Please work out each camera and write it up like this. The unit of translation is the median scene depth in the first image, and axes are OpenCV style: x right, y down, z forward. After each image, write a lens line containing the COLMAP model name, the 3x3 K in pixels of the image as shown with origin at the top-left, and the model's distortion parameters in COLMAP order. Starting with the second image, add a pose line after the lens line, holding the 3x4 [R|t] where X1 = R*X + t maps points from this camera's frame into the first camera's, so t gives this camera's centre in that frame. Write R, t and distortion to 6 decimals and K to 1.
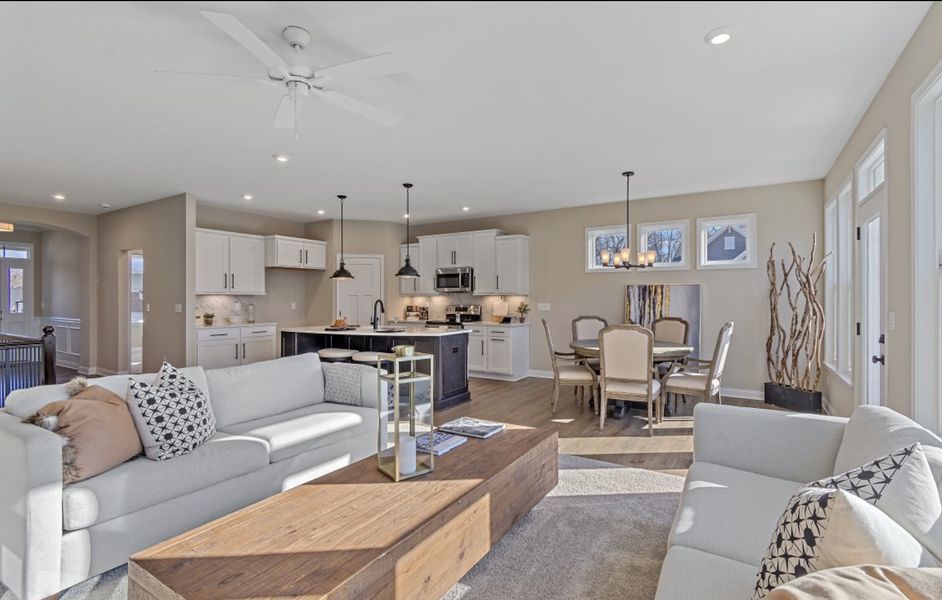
lens RADIAL K [[439.5, 0, 491.3], [0, 439.5, 292.0], [0, 0, 1]] dist [0.005819, -0.001205]
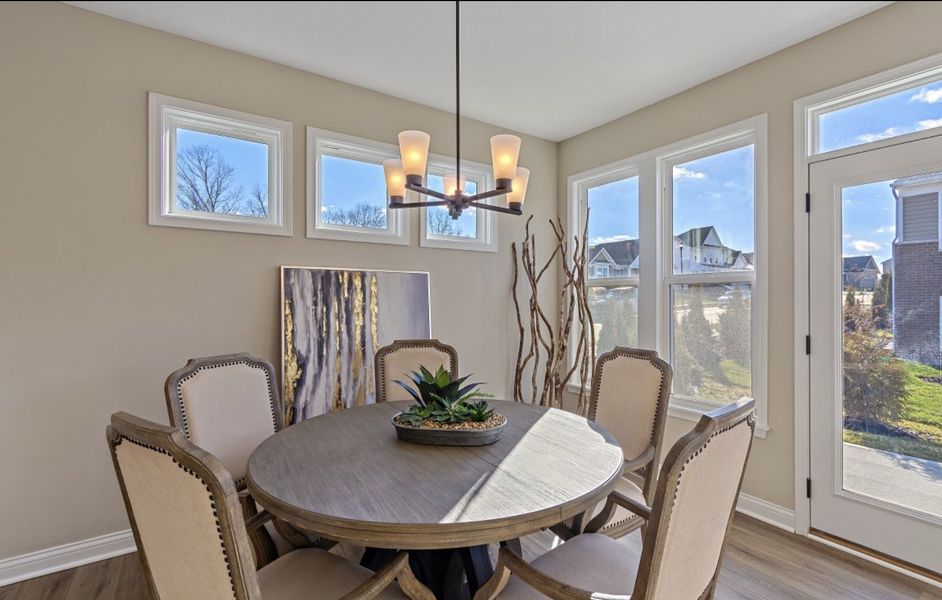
lens RADIAL K [[439.5, 0, 489.5], [0, 439.5, 297.9], [0, 0, 1]] dist [0.005819, -0.001205]
pose [[0.405646, 0.004088, 0.914021, 0.009888], [-0.011624, 0.999932, 0.000686, 0.008933], [-0.913956, -0.010903, 0.405666, 0.578840]]
